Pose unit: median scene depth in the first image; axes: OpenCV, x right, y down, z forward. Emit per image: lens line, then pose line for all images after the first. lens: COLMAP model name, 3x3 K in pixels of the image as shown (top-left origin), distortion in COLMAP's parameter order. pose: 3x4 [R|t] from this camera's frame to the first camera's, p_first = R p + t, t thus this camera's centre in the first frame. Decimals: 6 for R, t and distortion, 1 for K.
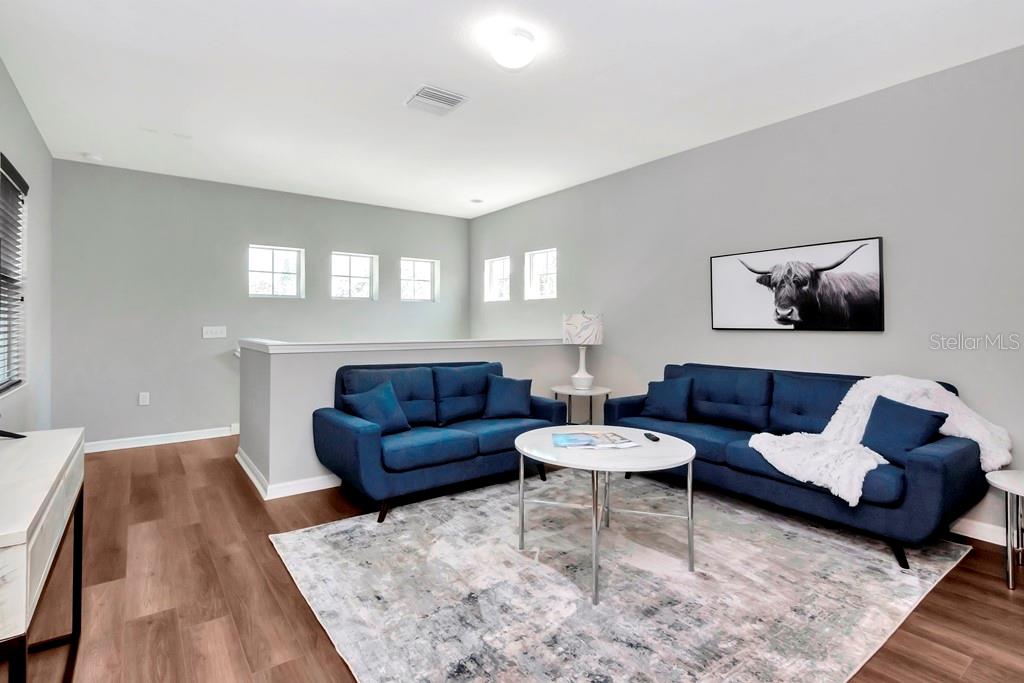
lens RADIAL K [[502.1, 0, 501.3], [0, 502.1, 335.5], [0, 0, 1]] dist [0.000809, -0.000885]
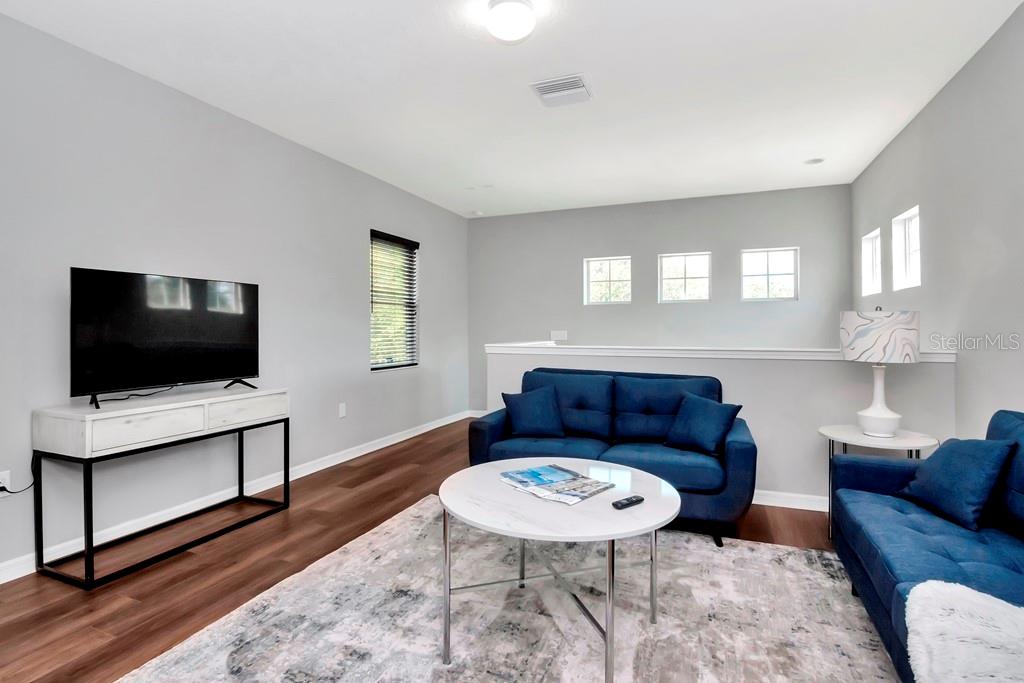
lens RADIAL K [[502.1, 0, 501.3], [0, 502.1, 335.5], [0, 0, 1]] dist [0.000809, -0.000885]
pose [[0.524978, 0.008807, -0.851070, 0.551897], [-0.018264, 0.999833, -0.000920, -0.005047], [0.850920, 0.016027, 0.525051, 0.371868]]
